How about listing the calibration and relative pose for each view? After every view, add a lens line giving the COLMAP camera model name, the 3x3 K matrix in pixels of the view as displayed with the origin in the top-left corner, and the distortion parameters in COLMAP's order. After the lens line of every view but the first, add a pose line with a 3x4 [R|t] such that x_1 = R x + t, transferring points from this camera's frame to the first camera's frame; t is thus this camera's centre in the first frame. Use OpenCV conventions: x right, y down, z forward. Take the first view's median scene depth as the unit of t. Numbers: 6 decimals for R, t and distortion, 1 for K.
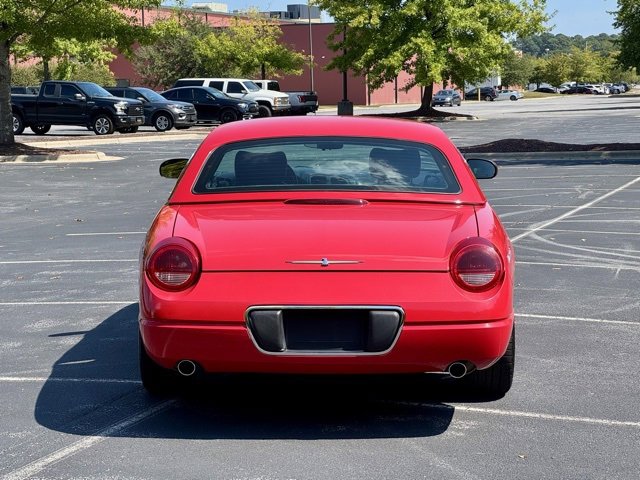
lens RADIAL K [[1390.8, 0, 319.5], [0, 1390.8, 240.8], [0, 0, 1]] dist [0.161945, 0.000000]
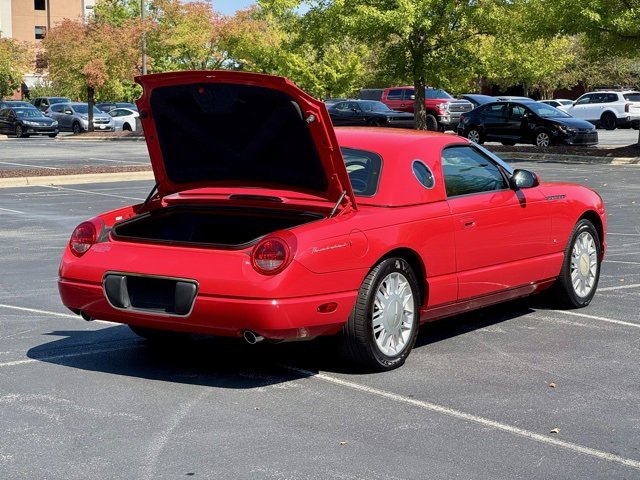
lens RADIAL K [[1390.8, 0, 316.8], [0, 1390.8, 234.8], [0, 0, 1]] dist [0.161945, 0.000000]
pose [[0.863476, 0.066965, -0.499925, 0.769307], [-0.069409, 0.997494, 0.013730, -0.018522], [0.499591, 0.022844, 0.865960, -0.036381]]
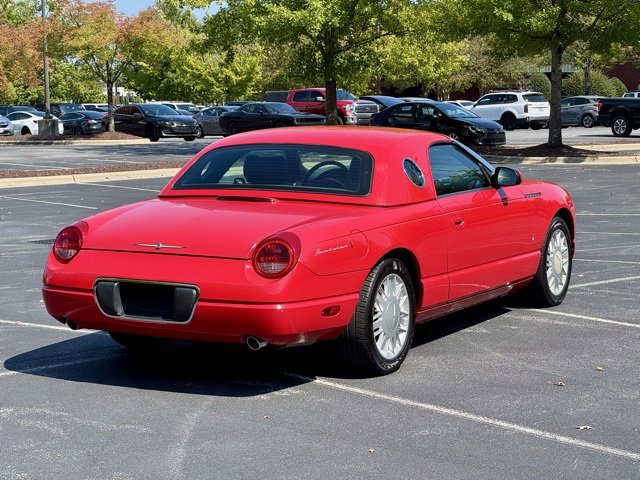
lens RADIAL K [[1390.8, 0, 323.5], [0, 1390.8, 245.8], [0, 0, 1]] dist [0.161945, 0.000000]
pose [[0.900511, 0.056026, -0.431210, 0.670191], [-0.054908, 0.998378, 0.015051, -0.011502], [0.431354, 0.010123, 0.902126, -0.046029]]
